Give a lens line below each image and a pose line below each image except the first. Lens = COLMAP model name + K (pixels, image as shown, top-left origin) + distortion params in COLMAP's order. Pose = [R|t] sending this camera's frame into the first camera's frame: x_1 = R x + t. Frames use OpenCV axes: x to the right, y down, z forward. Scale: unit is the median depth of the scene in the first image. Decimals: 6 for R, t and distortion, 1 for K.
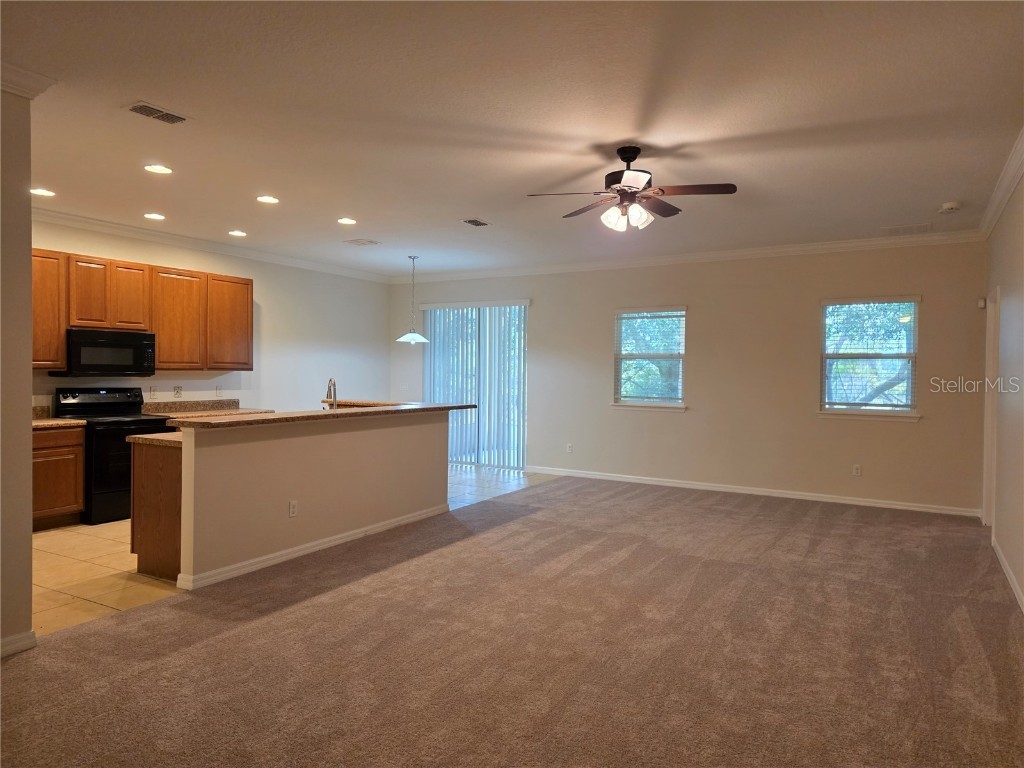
lens RADIAL K [[674.6, 0, 515.6], [0, 674.6, 380.5], [0, 0, 1]] dist [0.040012, -0.009502]
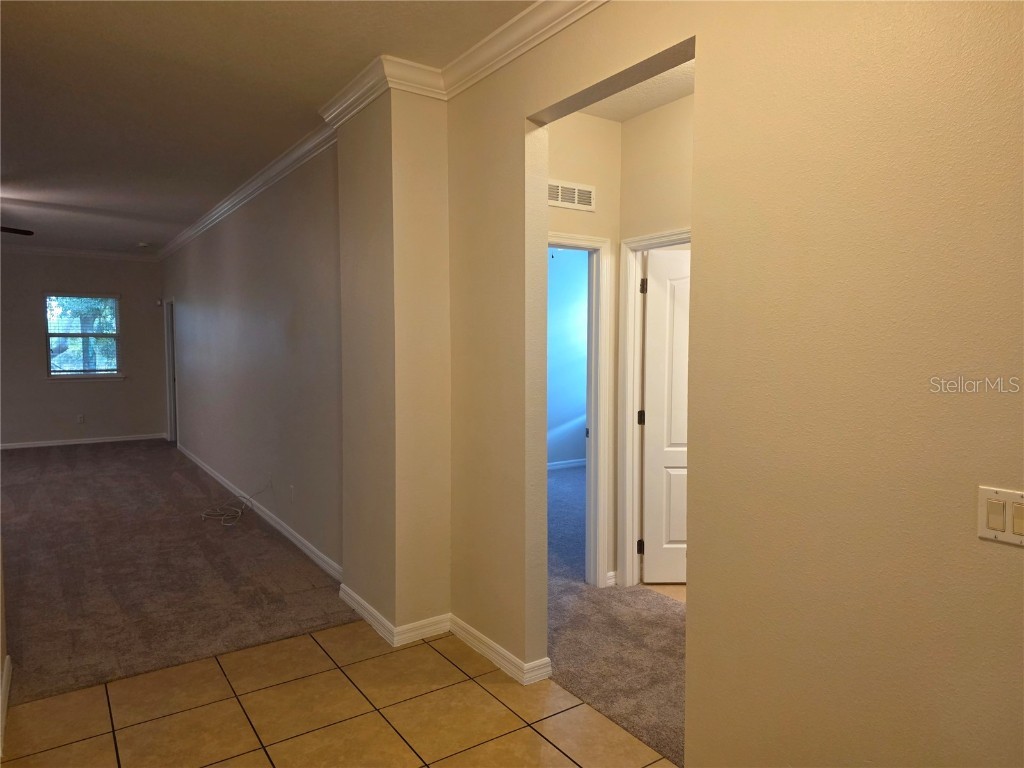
lens RADIAL K [[674.6, 0, 514.9], [0, 674.6, 382.5], [0, 0, 1]] dist [0.040012, -0.009502]
pose [[0.427667, -0.065129, 0.901587, -0.366058], [0.016163, 0.997793, 0.064412, -0.016230], [-0.903792, -0.012975, 0.427776, -0.380085]]
